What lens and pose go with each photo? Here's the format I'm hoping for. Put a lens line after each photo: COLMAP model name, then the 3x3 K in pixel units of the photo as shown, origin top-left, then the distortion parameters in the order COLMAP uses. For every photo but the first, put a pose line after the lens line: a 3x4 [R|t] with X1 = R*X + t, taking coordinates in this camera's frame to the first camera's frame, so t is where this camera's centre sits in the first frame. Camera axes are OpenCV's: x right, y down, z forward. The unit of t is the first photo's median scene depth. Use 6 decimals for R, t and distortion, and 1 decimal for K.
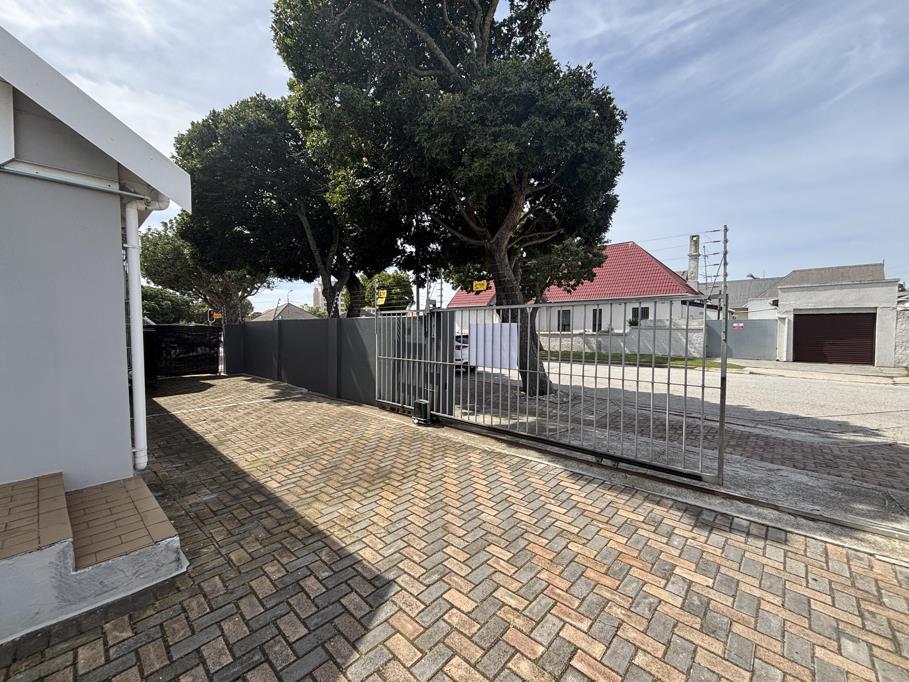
lens RADIAL K [[364.6, 0, 456.2], [0, 364.6, 337.5], [0, 0, 1]] dist [-0.017935, 0.010603]
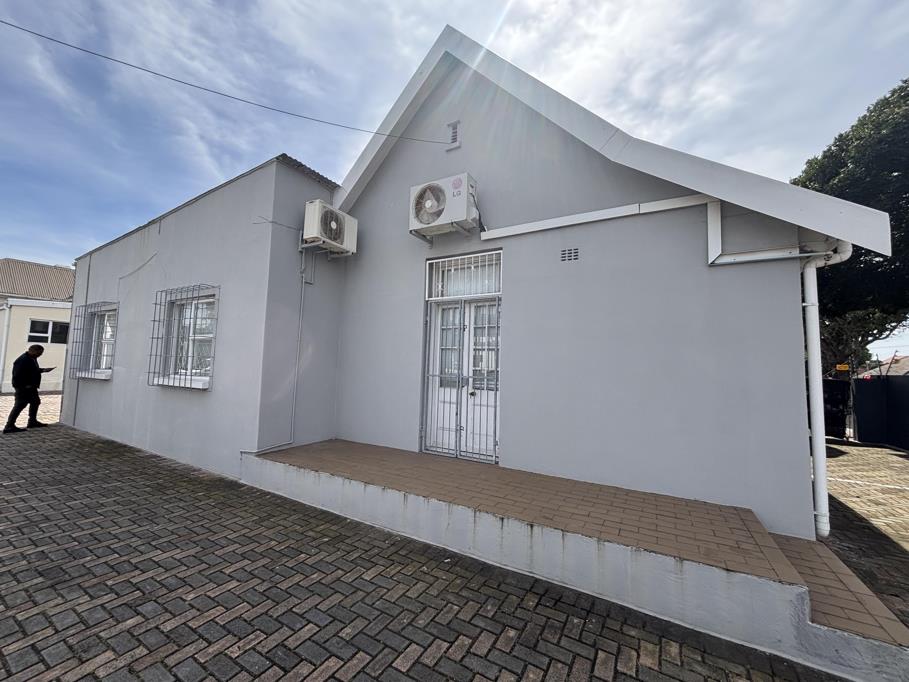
lens RADIAL K [[361.6, 0, 454.5], [0, 361.6, 341.0], [0, 0, 1]] dist [0.025790, -0.009786]
pose [[0.238231, -0.057428, -0.969509, -0.141019], [-0.060665, 0.995421, -0.073870, -0.014121], [0.969312, 0.076414, 0.233656, -0.195669]]
